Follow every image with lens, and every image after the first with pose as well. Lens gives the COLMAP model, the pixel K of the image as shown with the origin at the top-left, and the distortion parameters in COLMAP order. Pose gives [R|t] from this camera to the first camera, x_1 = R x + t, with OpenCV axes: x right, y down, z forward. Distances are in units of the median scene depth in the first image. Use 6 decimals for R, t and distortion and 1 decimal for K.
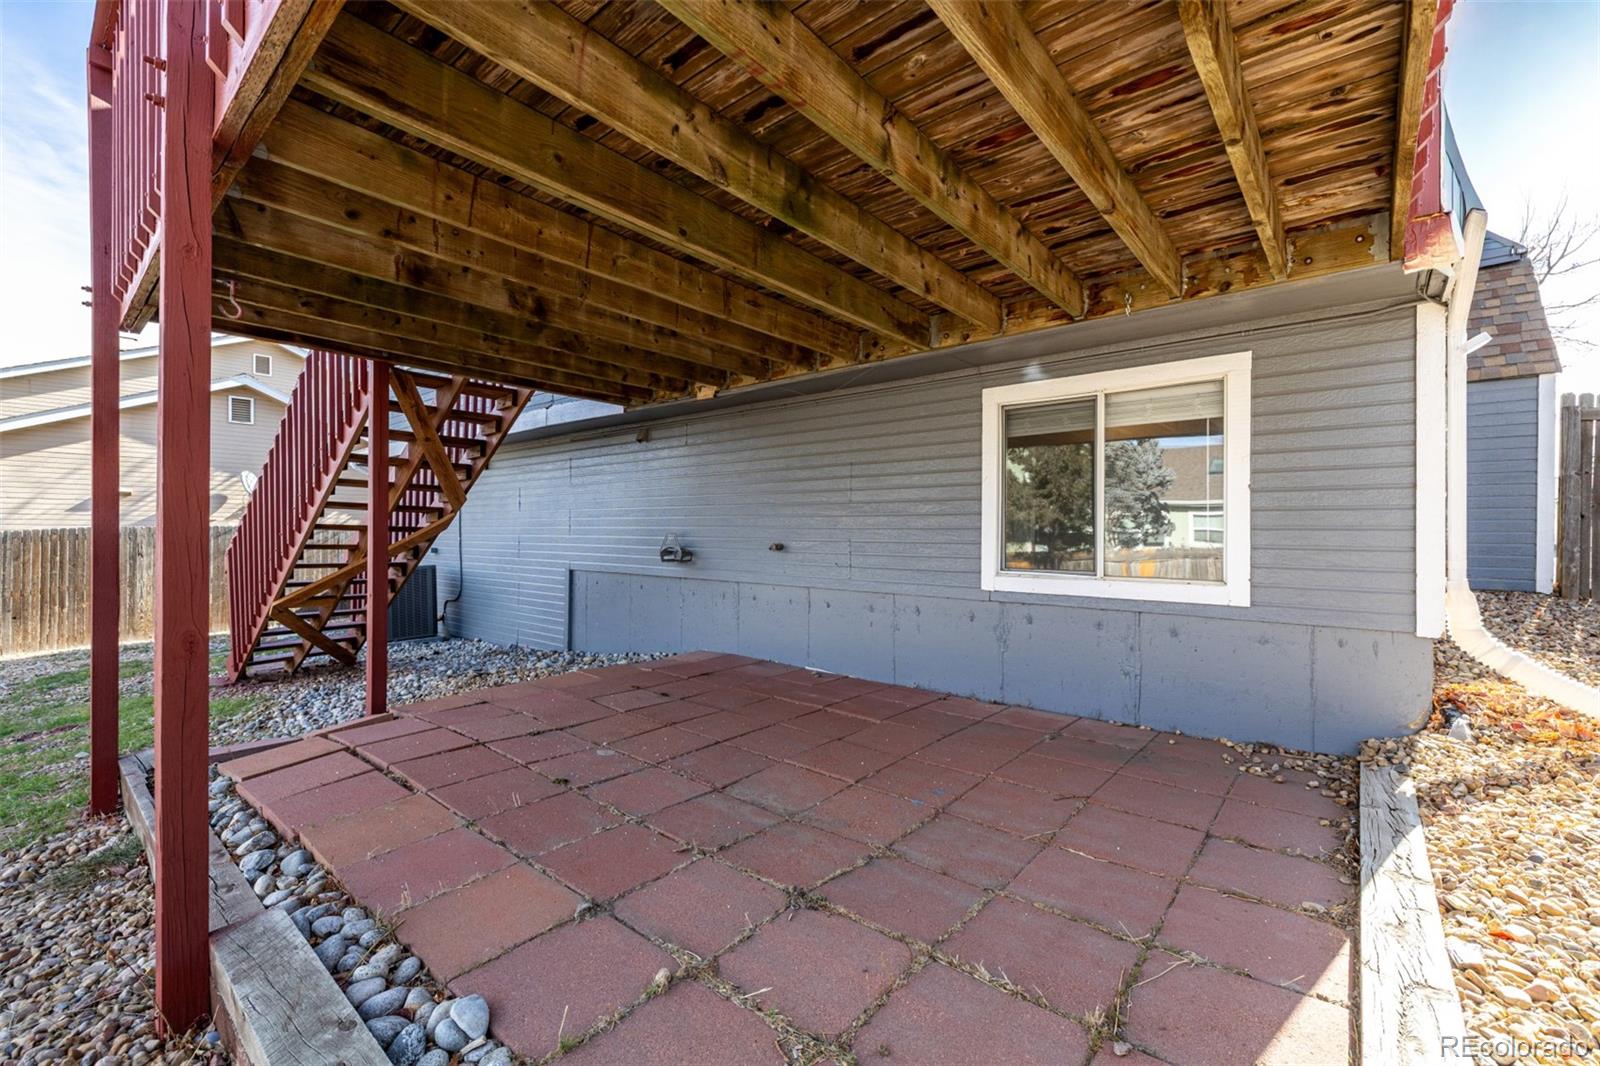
lens RADIAL K [[670.0, 0, 796.1], [0, 670.0, 535.6], [0, 0, 1]] dist [0.001755, -0.001208]
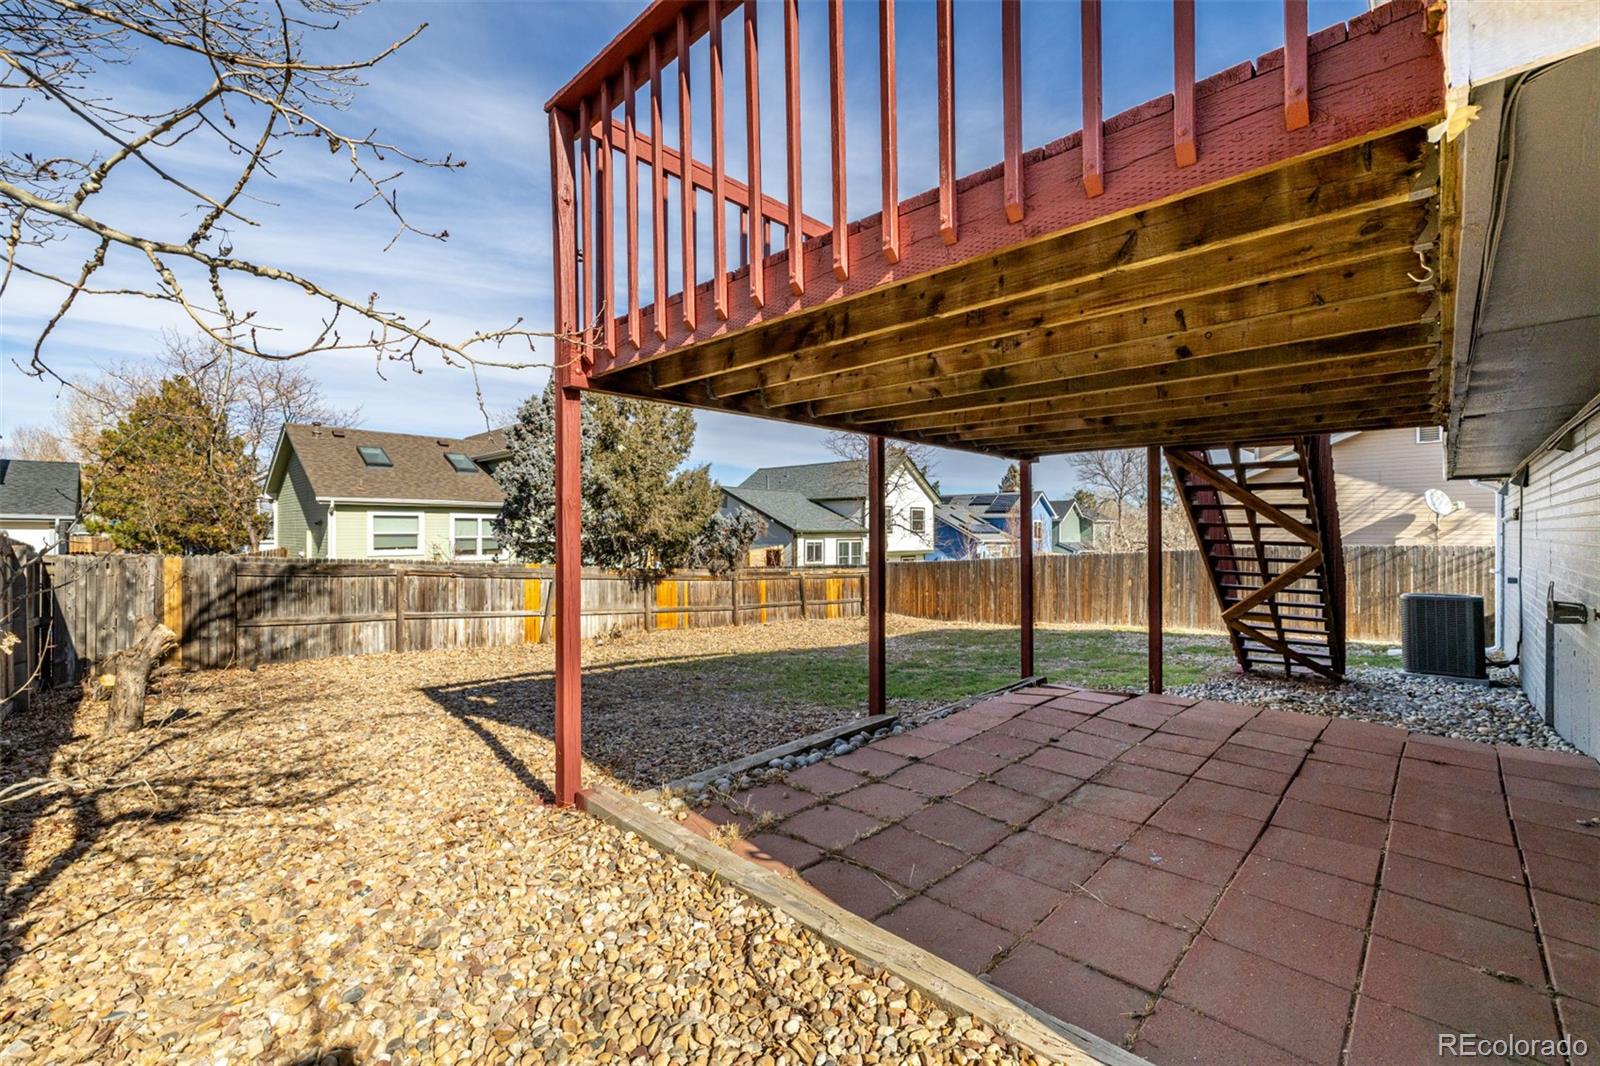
lens RADIAL K [[670.0, 0, 797.9], [0, 670.0, 537.2], [0, 0, 1]] dist [0.001755, -0.001208]
pose [[-0.069317, -0.002342, -0.997592, 1.036818], [-0.000764, 0.999997, -0.002295, -0.082680], [0.997594, 0.000603, -0.069319, 0.432834]]
